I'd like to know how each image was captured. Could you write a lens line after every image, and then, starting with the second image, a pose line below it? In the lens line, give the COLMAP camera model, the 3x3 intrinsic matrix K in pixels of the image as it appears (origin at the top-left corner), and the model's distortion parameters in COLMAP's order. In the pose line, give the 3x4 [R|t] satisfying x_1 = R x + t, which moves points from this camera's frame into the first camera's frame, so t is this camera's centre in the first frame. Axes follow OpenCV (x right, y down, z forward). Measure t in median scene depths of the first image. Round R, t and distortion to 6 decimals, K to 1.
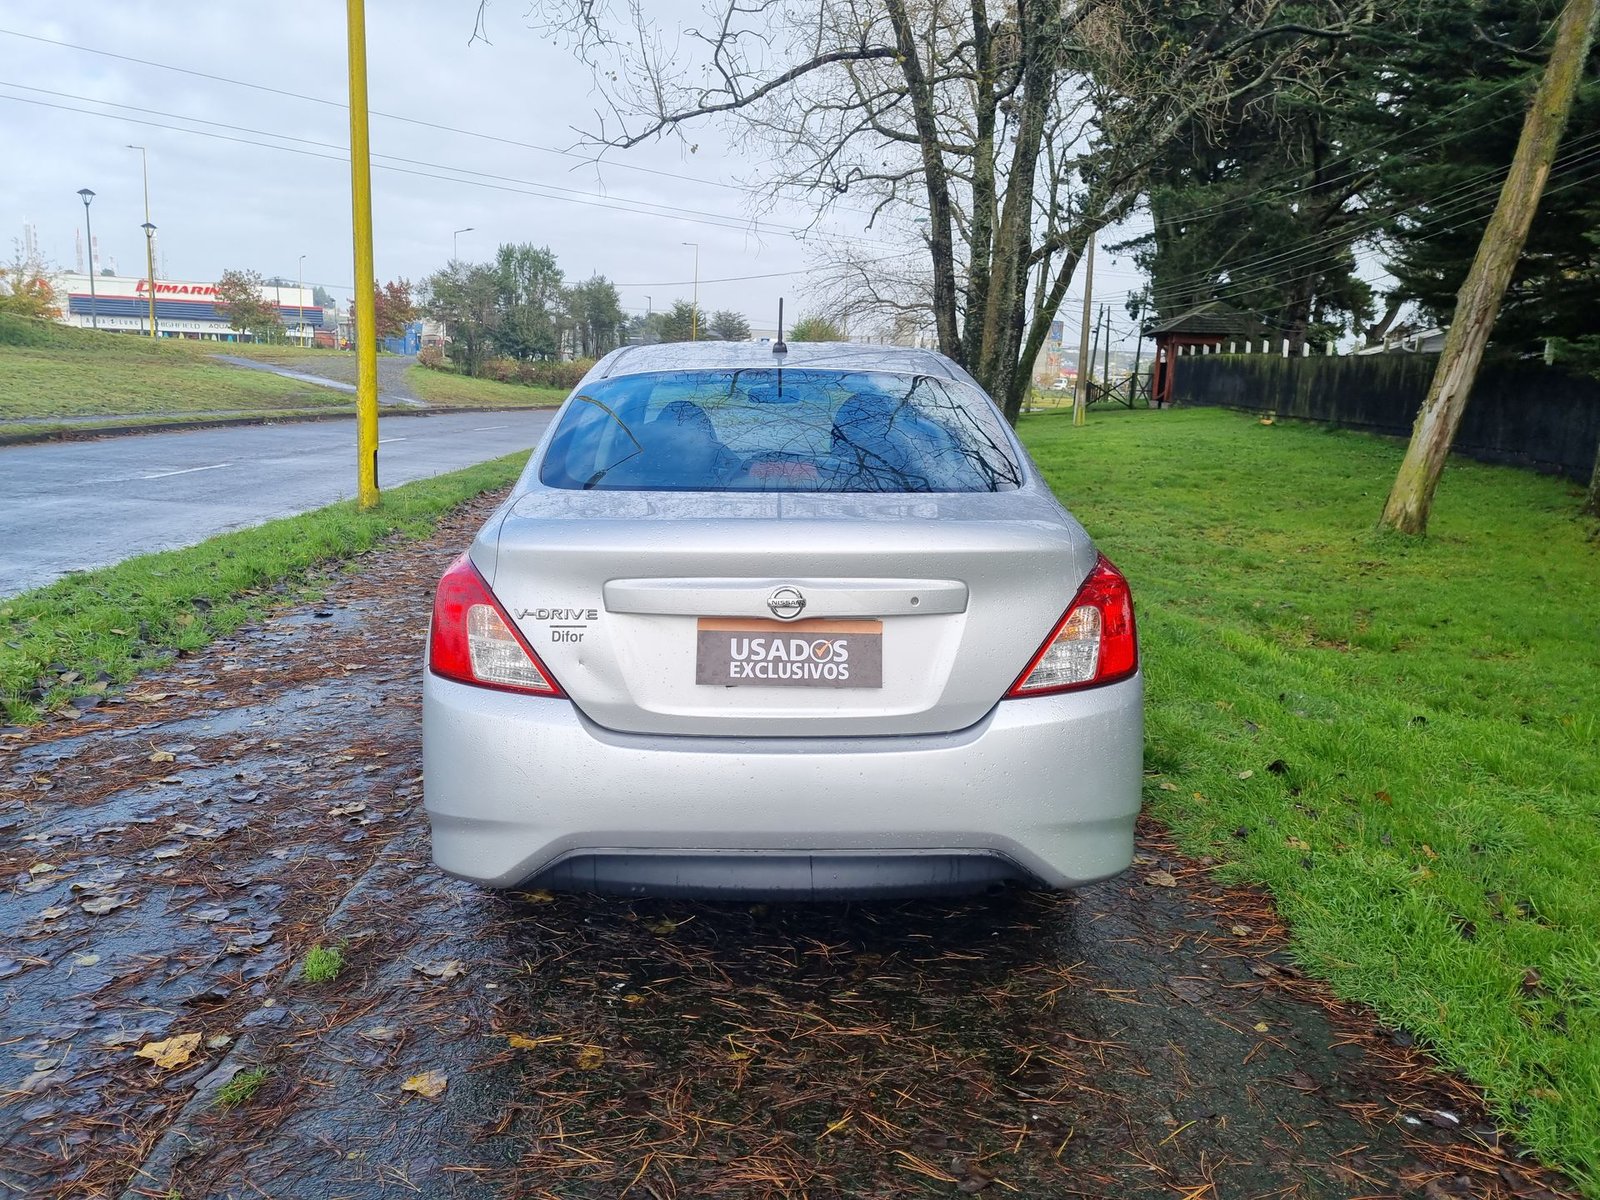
lens RADIAL K [[1218.2, 0, 777.1], [0, 1218.2, 606.7], [0, 0, 1]] dist [0.062015, -0.049369]
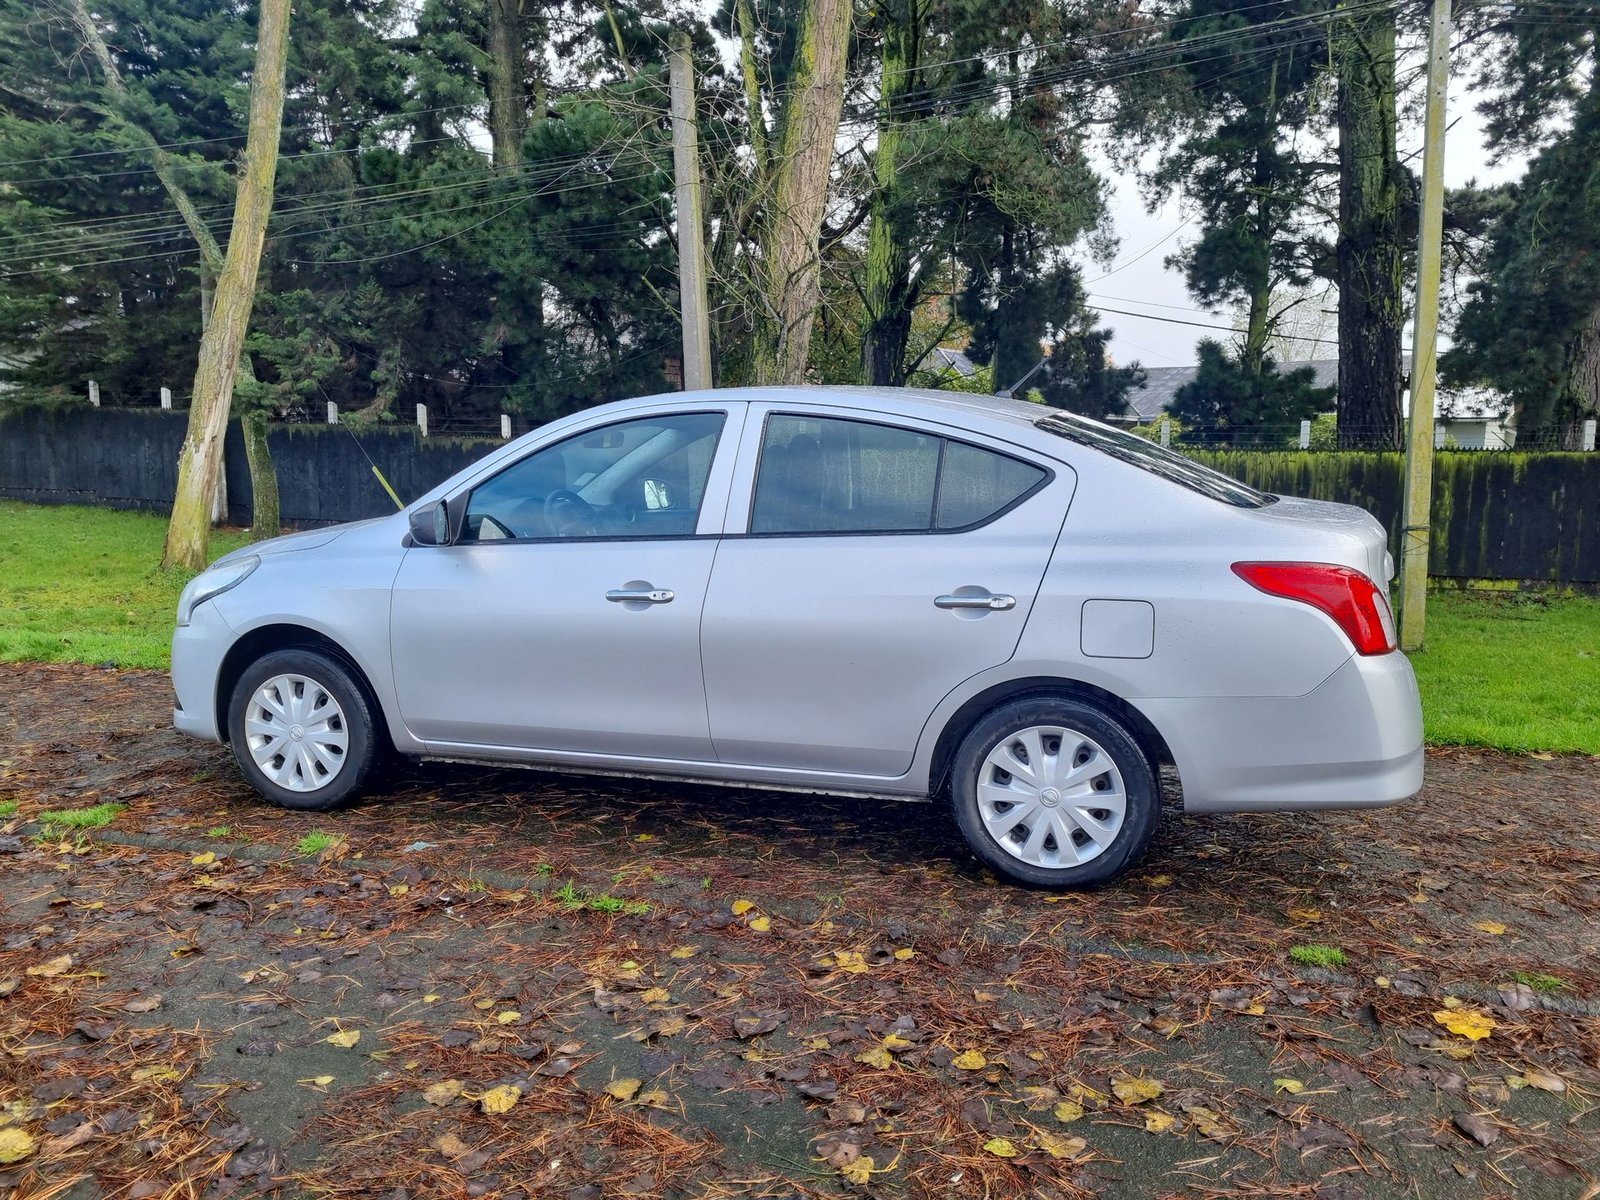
lens RADIAL K [[1218.2, 0, 793.7], [0, 1218.2, 602.8], [0, 0, 1]] dist [0.062015, -0.049369]
pose [[0.309997, -0.147683, 0.939197, -1.853337], [0.180094, 0.979098, 0.094514, -0.257480], [-0.933524, 0.139845, 0.330115, 1.306471]]
